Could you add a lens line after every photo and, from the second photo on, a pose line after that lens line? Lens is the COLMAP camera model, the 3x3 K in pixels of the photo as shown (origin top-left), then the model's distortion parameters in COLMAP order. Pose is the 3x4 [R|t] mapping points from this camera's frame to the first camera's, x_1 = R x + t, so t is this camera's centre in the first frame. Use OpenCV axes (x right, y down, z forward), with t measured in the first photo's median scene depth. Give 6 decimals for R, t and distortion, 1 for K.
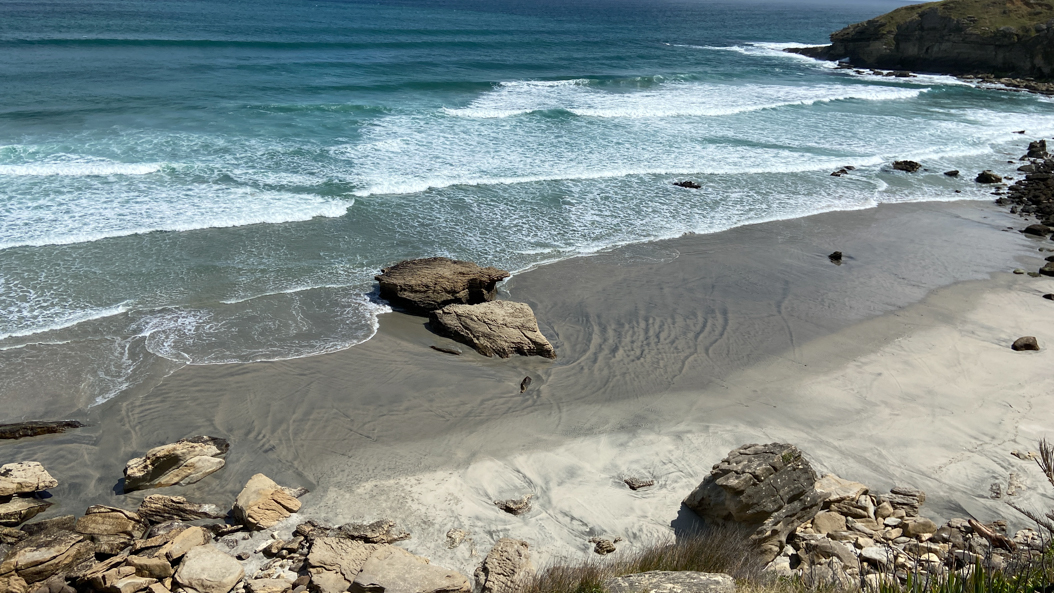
lens RADIAL K [[764.7, 0, 527.0], [0, 764.7, 296.5], [0, 0, 1]] dist [0.060080, -0.001896]
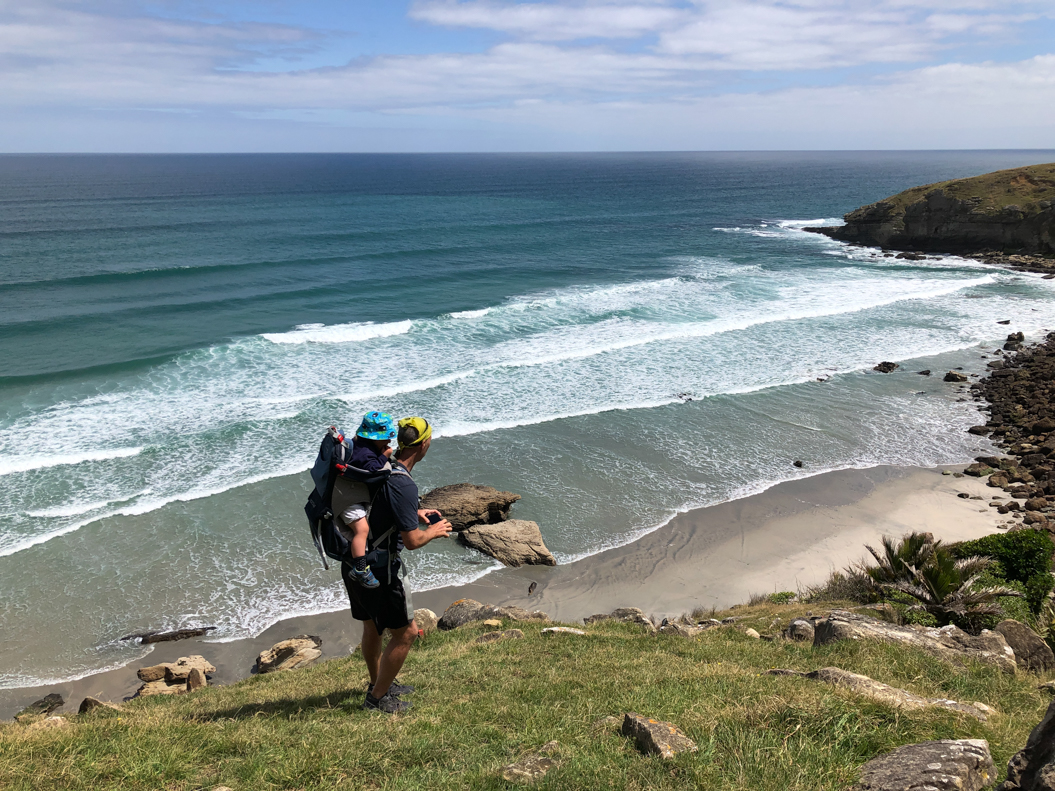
lens RADIAL K [[857.5, 0, 527.5], [0, 857.5, 395.5], [0, 0, 1]] dist [-0.006071, 0.077636]
pose [[0.997869, -0.048559, -0.043579, 0.057766], [0.044354, 0.994700, -0.092763, -0.064999], [0.047853, 0.090633, 0.994734, -0.413810]]
